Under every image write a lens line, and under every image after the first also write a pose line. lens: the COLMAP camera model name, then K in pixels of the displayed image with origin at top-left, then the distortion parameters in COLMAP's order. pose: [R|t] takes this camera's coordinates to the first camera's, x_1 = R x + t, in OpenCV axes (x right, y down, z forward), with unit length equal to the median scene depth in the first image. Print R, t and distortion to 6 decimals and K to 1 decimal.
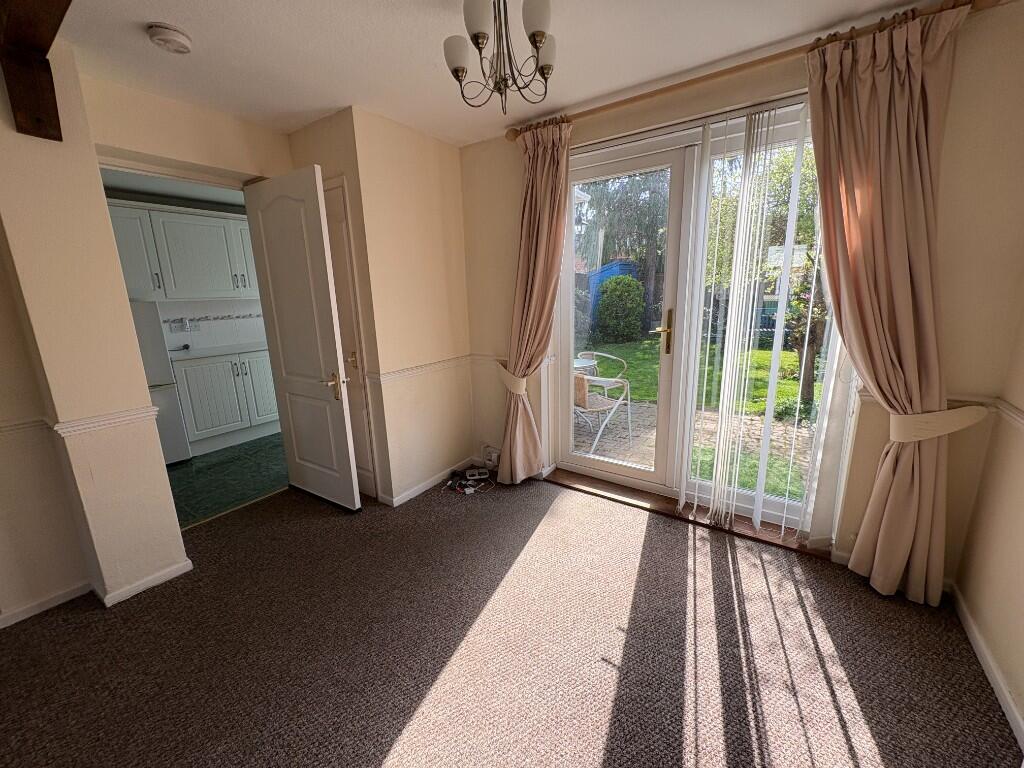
lens RADIAL K [[406.8, 0, 509.2], [0, 406.8, 380.9], [0, 0, 1]] dist [0.001607, 0.000207]
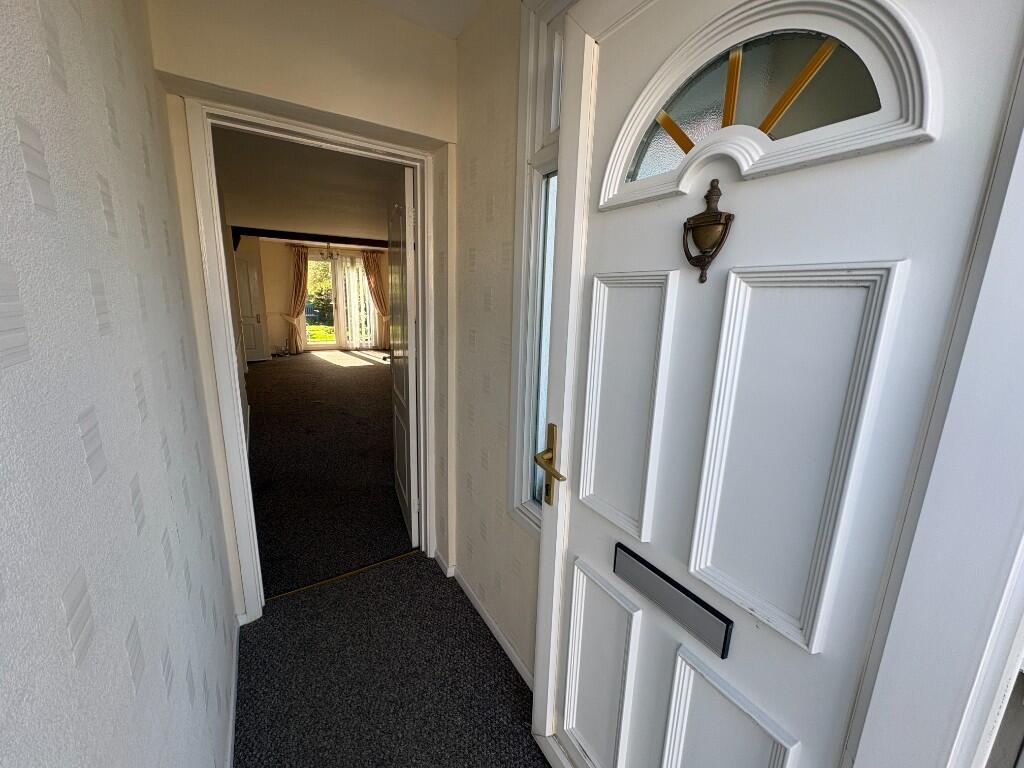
lens RADIAL K [[406.8, 0, 512.4], [0, 406.8, 382.8], [0, 0, 1]] dist [0.001607, 0.000207]
pose [[0.399245, -0.155586, 0.903547, -3.431998], [0.159859, 0.982214, 0.098497, 0.678578], [-0.902801, 0.105116, 0.417015, -2.757322]]
